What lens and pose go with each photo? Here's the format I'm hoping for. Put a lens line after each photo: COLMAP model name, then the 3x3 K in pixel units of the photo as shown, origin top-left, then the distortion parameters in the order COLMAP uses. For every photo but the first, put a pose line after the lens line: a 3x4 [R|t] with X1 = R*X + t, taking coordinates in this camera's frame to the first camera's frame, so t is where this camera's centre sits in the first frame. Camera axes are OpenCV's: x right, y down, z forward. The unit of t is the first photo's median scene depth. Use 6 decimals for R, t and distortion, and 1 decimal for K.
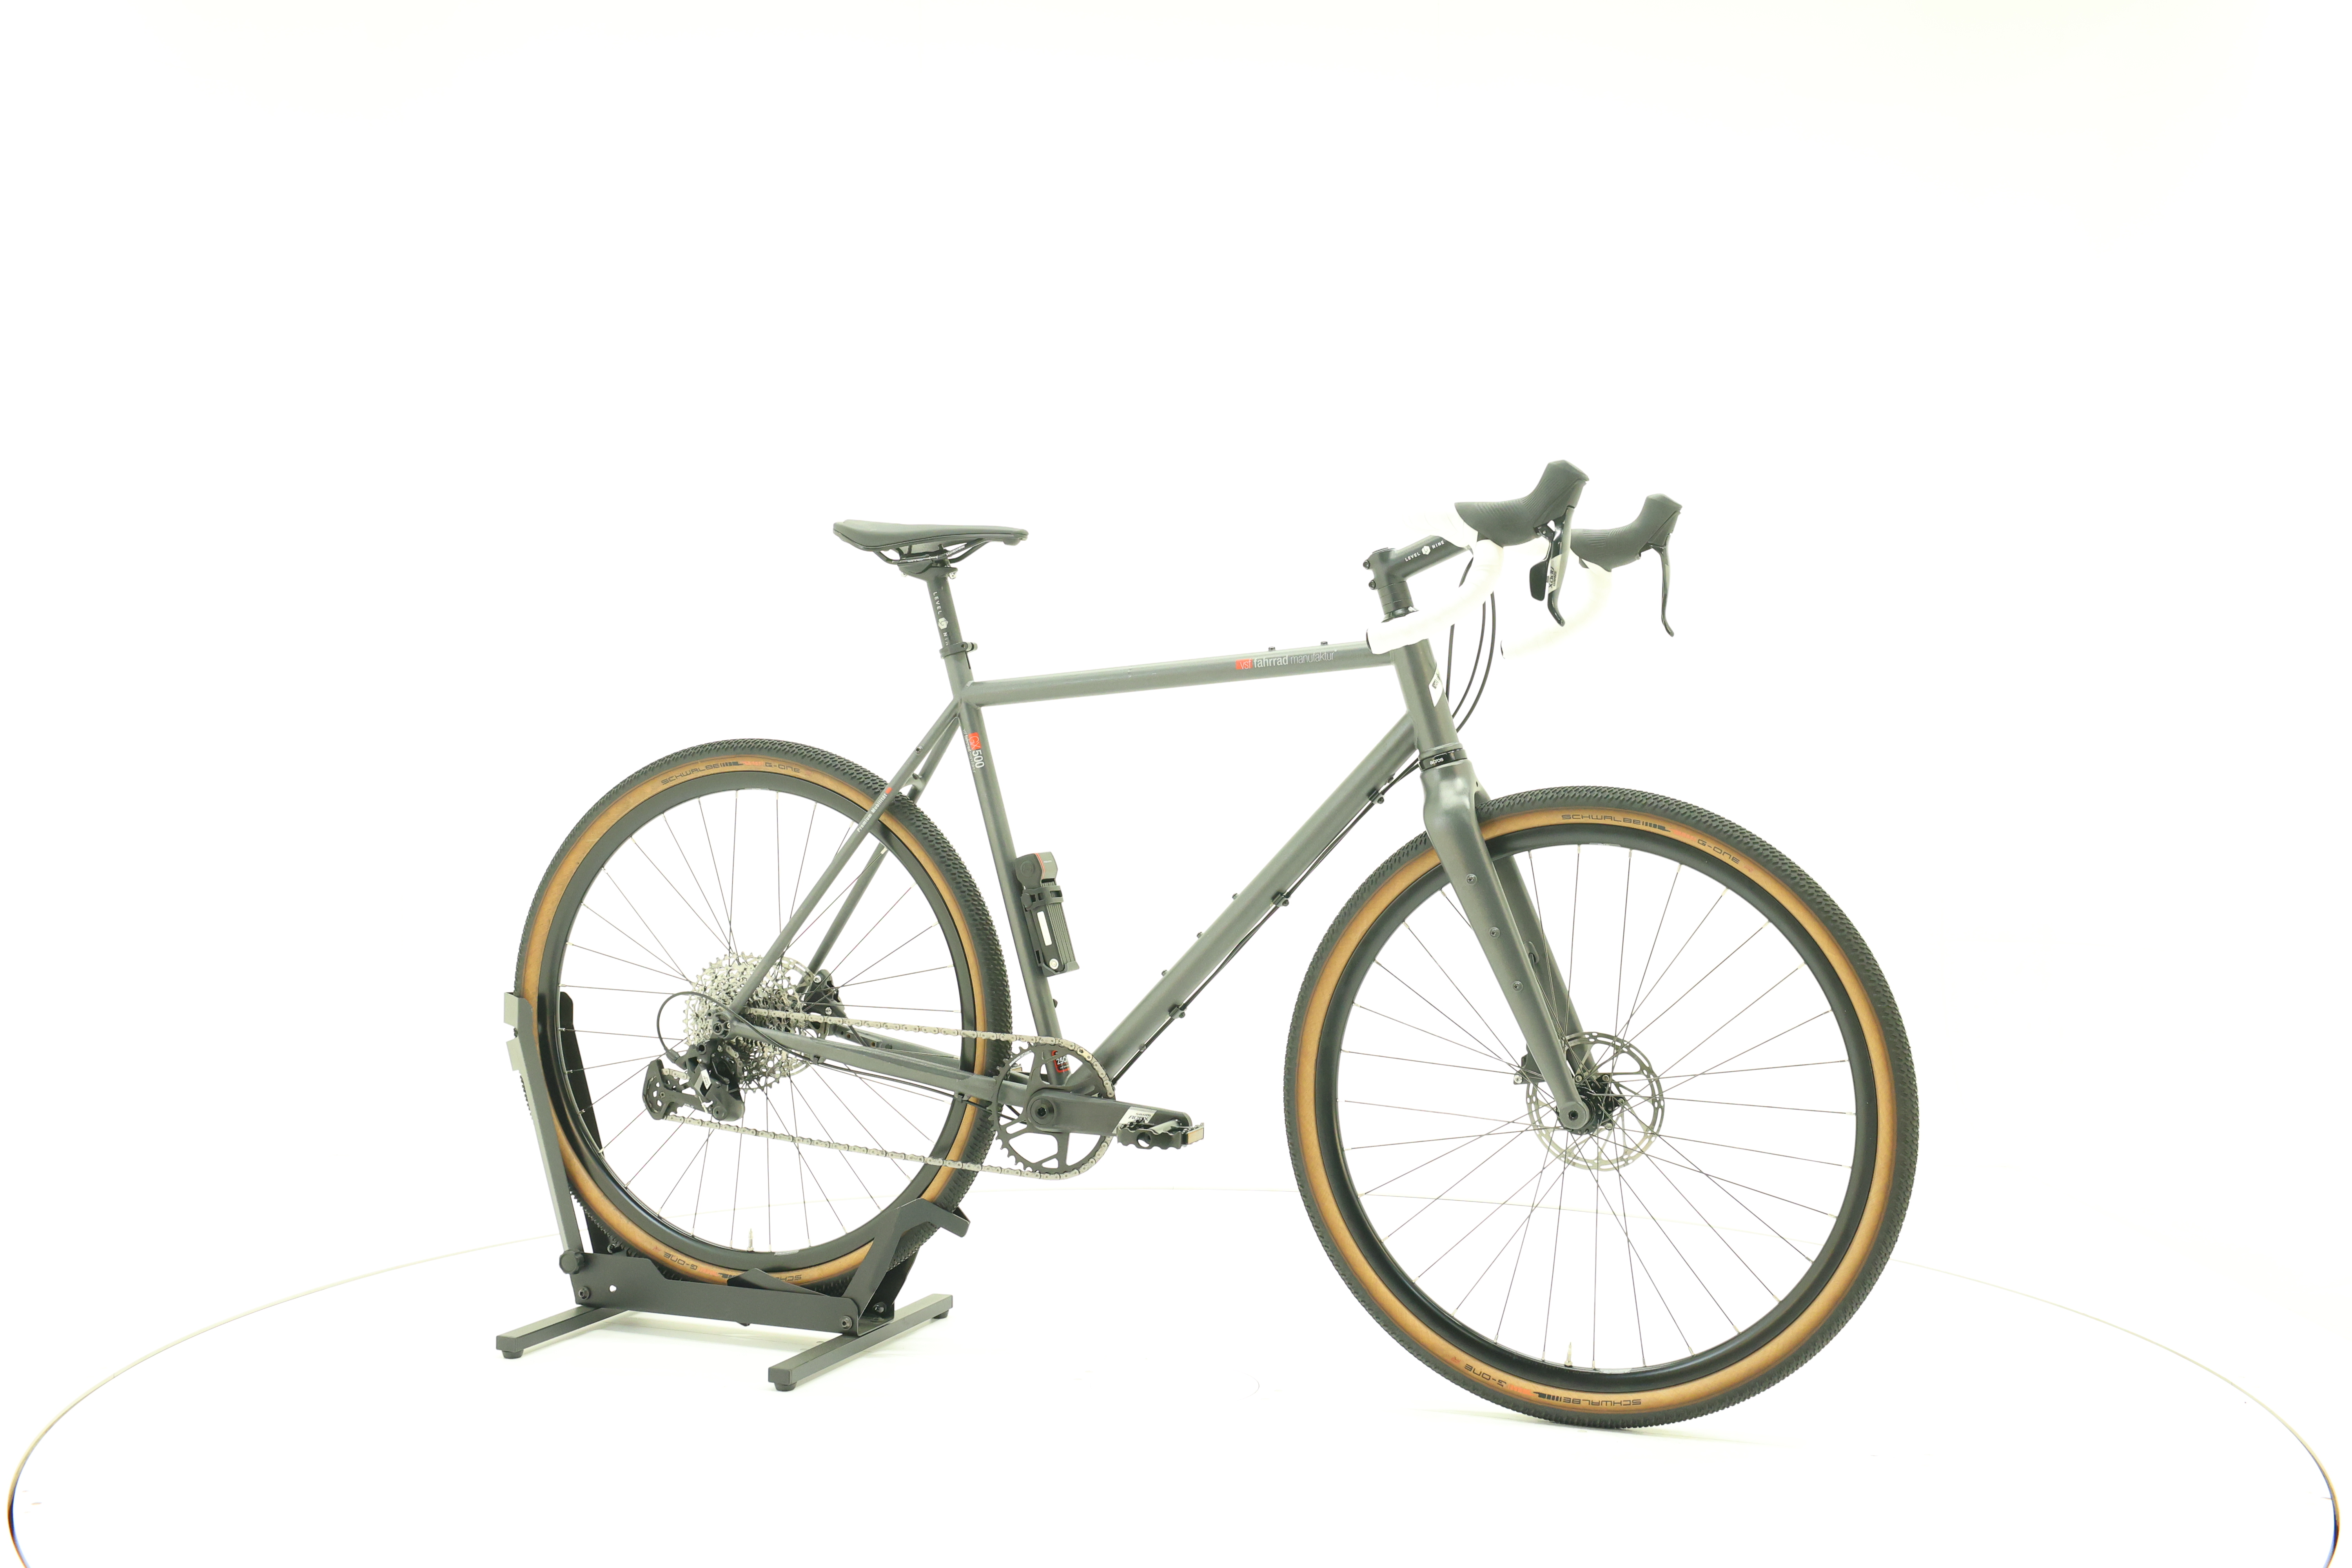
lens RADIAL K [[2532.4, 0, 1179.8], [0, 2532.4, 727.5], [0, 0, 1]] dist [-0.008777, 0.000268]
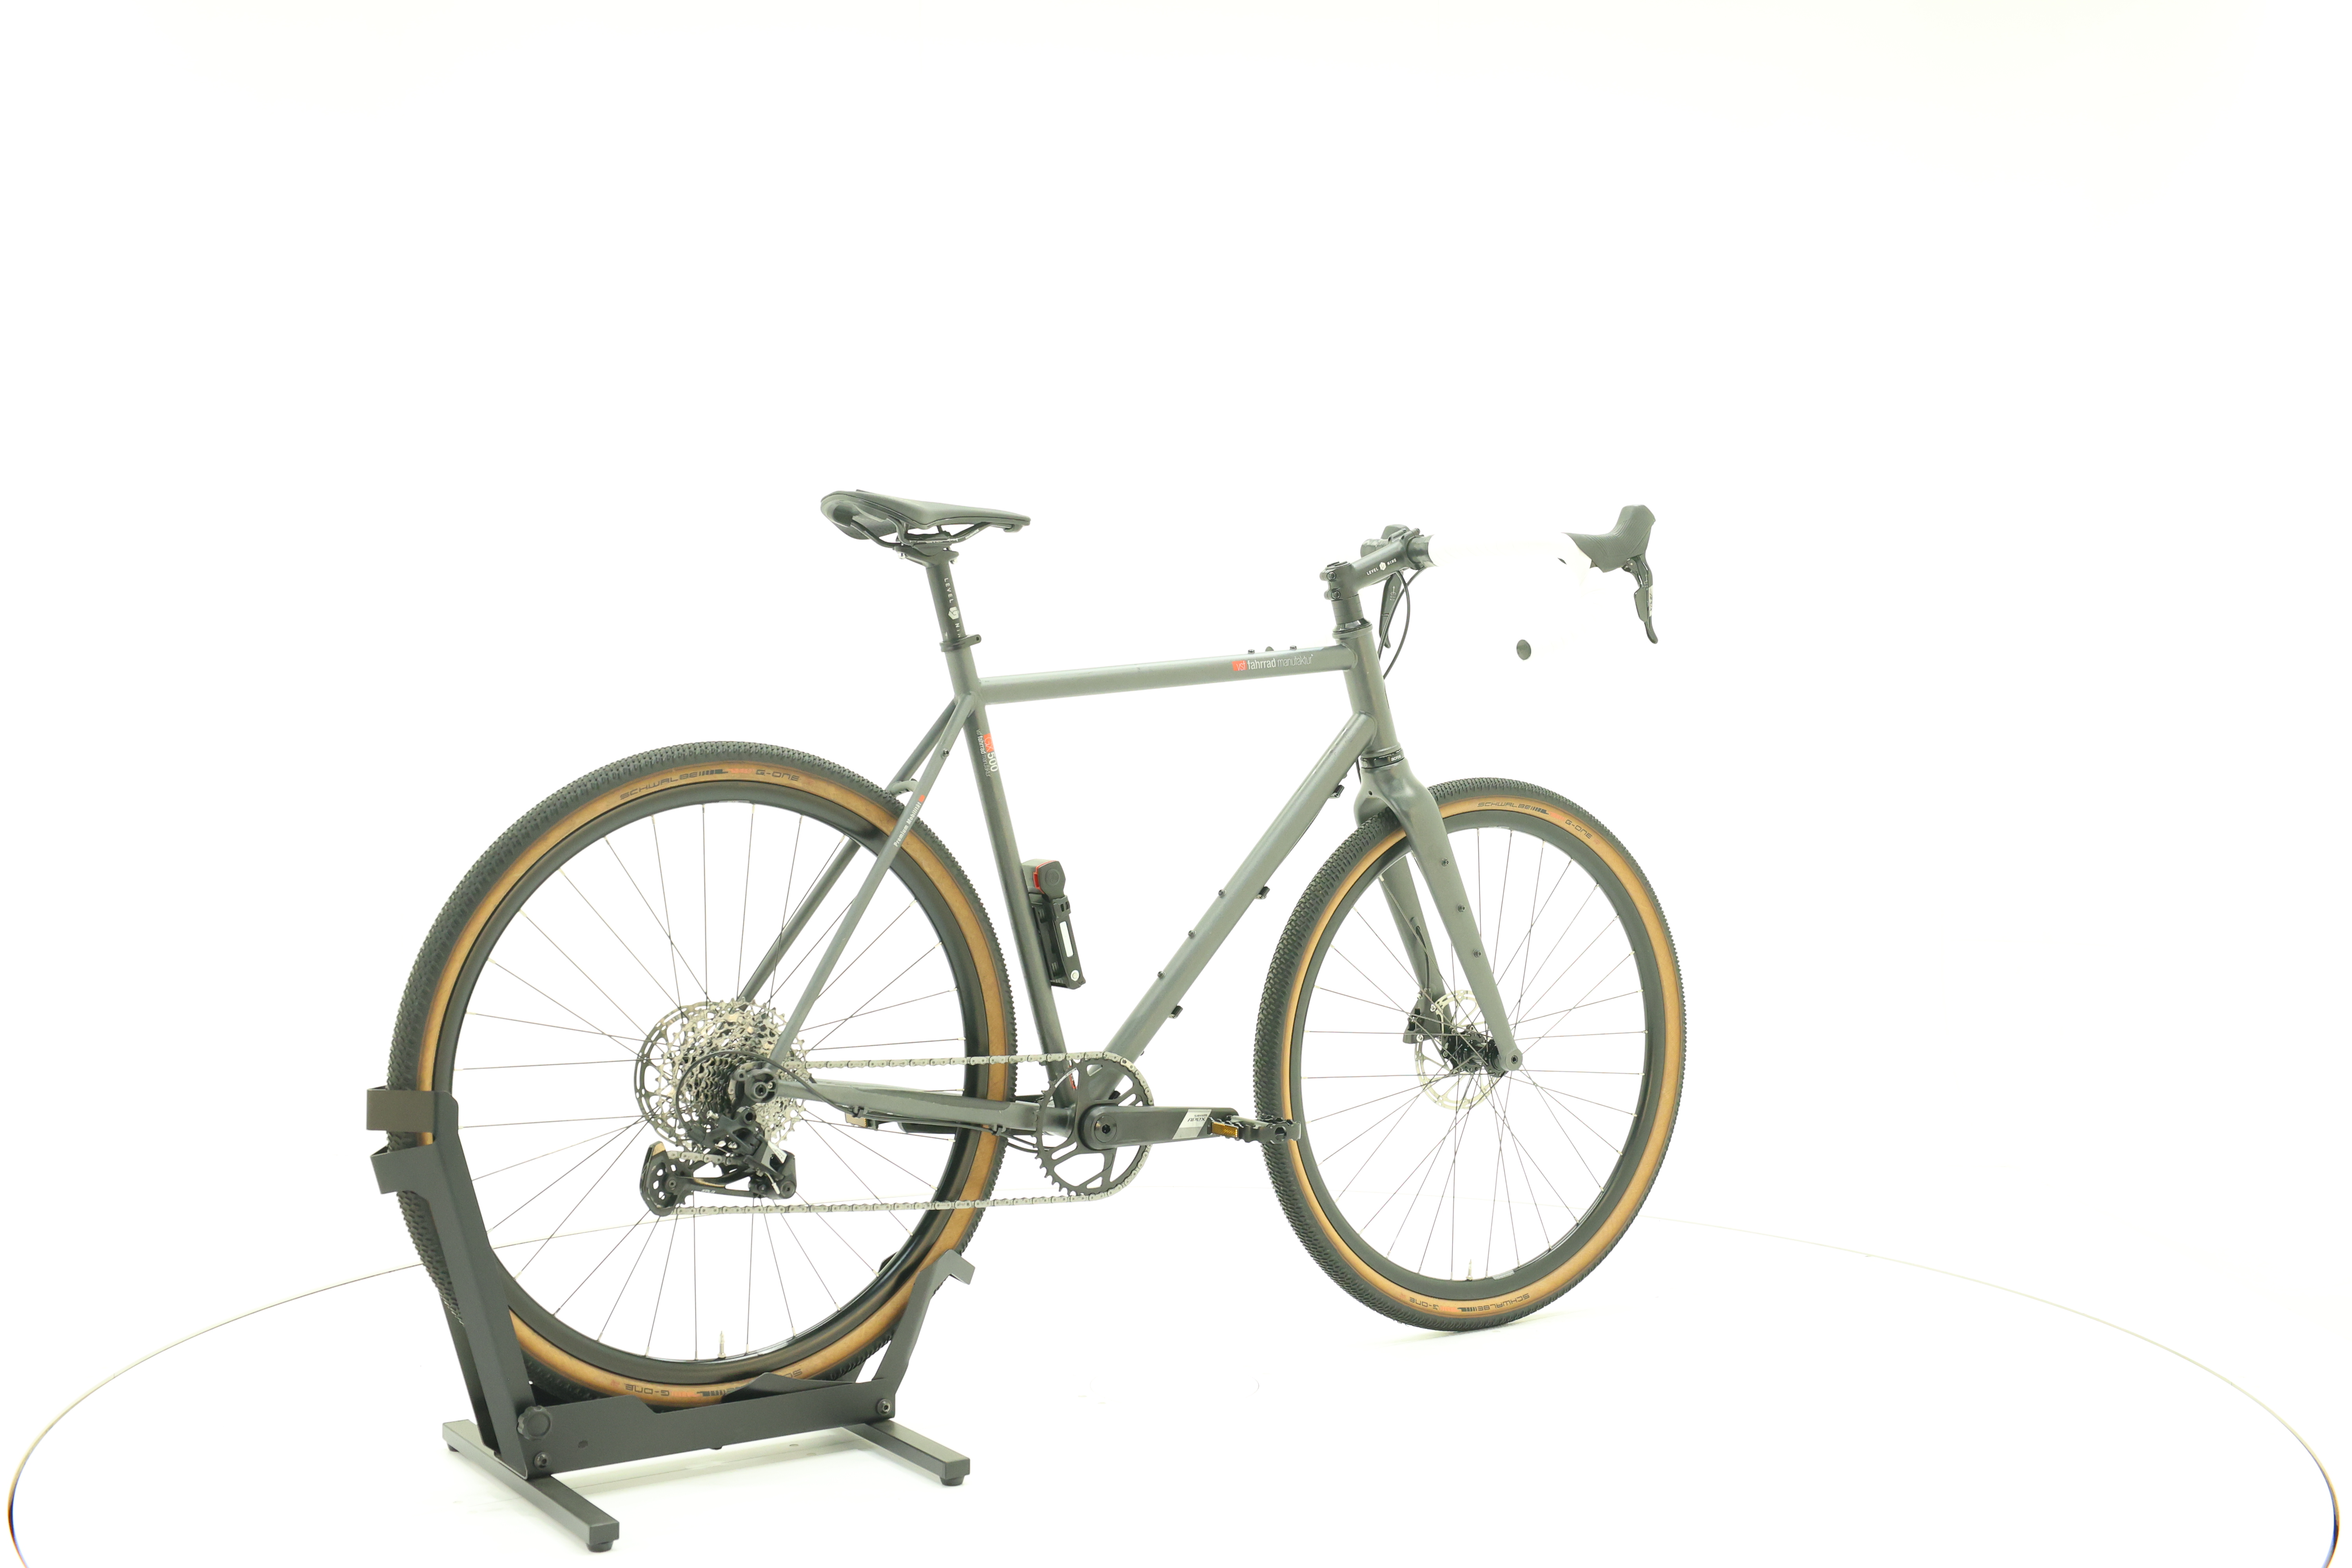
lens RADIAL K [[2532.4, 0, 1179.8], [0, 2532.4, 727.5], [0, 0, 1]] dist [-0.008777, 0.000268]
pose [[0.557502, -0.001992, 0.830174, -0.810225], [-0.000985, 0.999995, 0.003061, -0.003036], [-0.830175, -0.002524, 0.557497, 0.430557]]
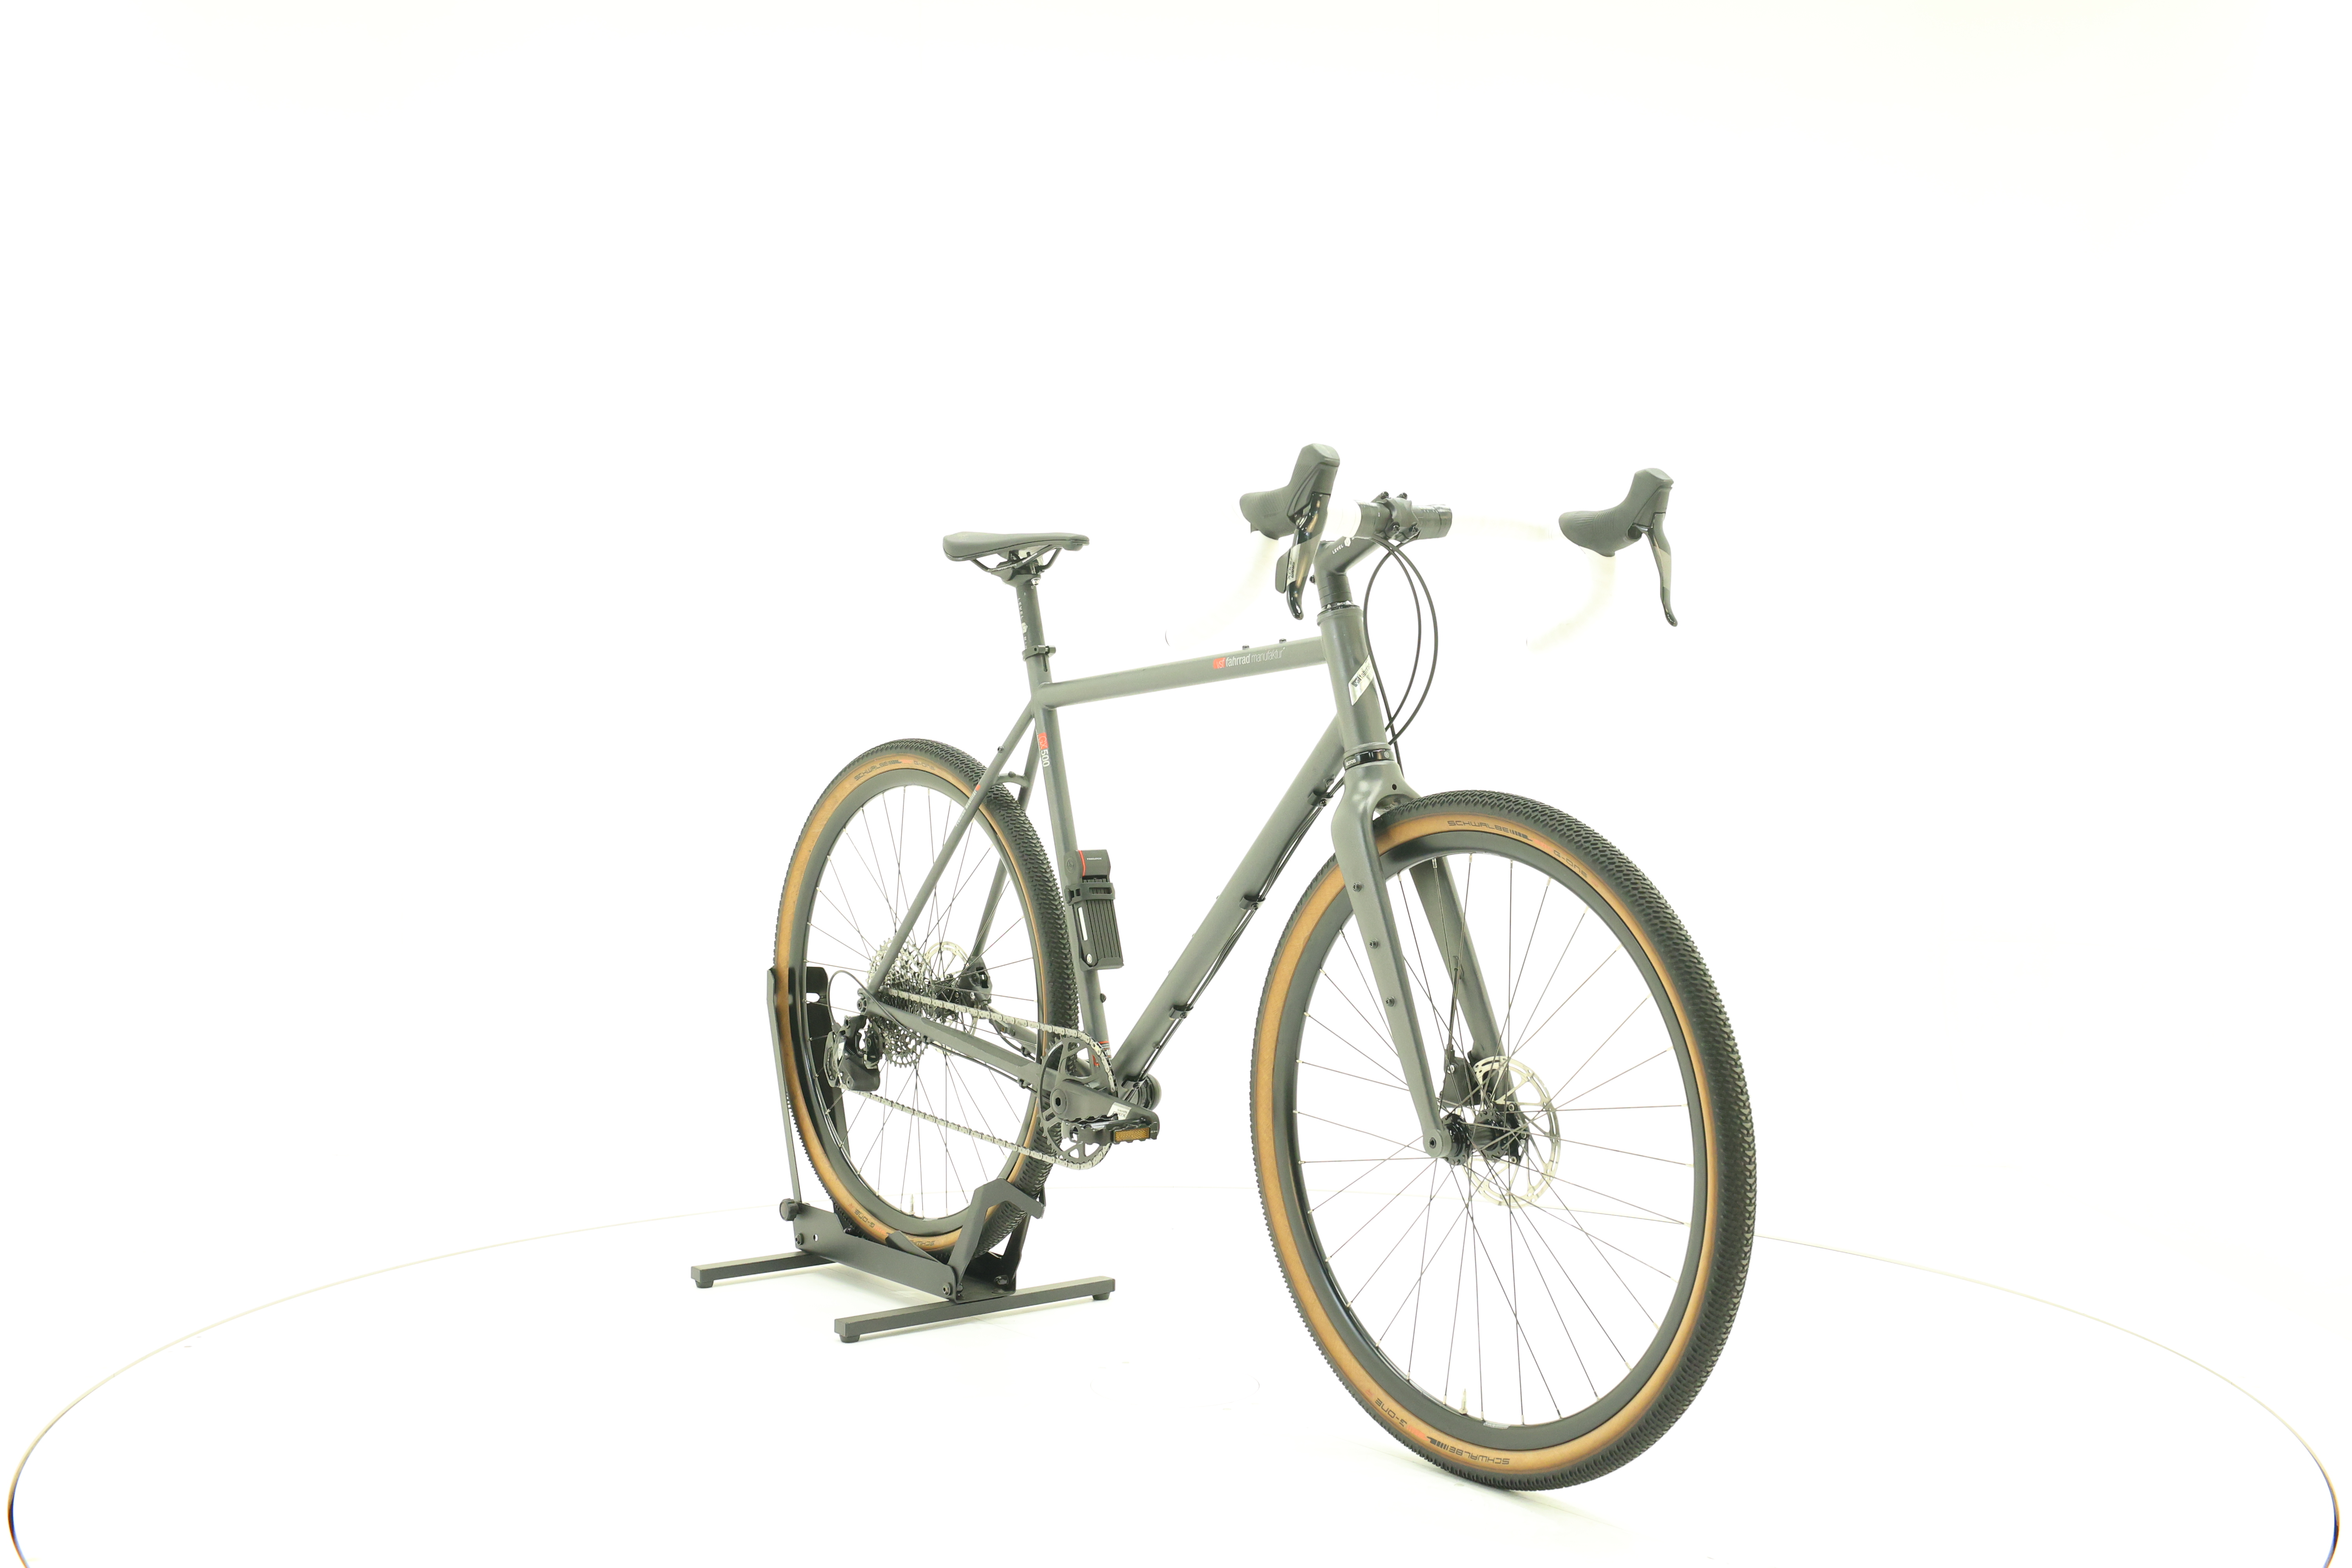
lens RADIAL K [[2532.4, 0, 1179.8], [0, 2532.4, 727.5], [0, 0, 1]] dist [-0.008777, 0.000268]
pose [[0.865495, -0.000266, -0.500918, 0.488349], [-0.000602, 0.999999, -0.001572, 0.001554], [0.500918, 0.001662, 0.865493, 0.131691]]
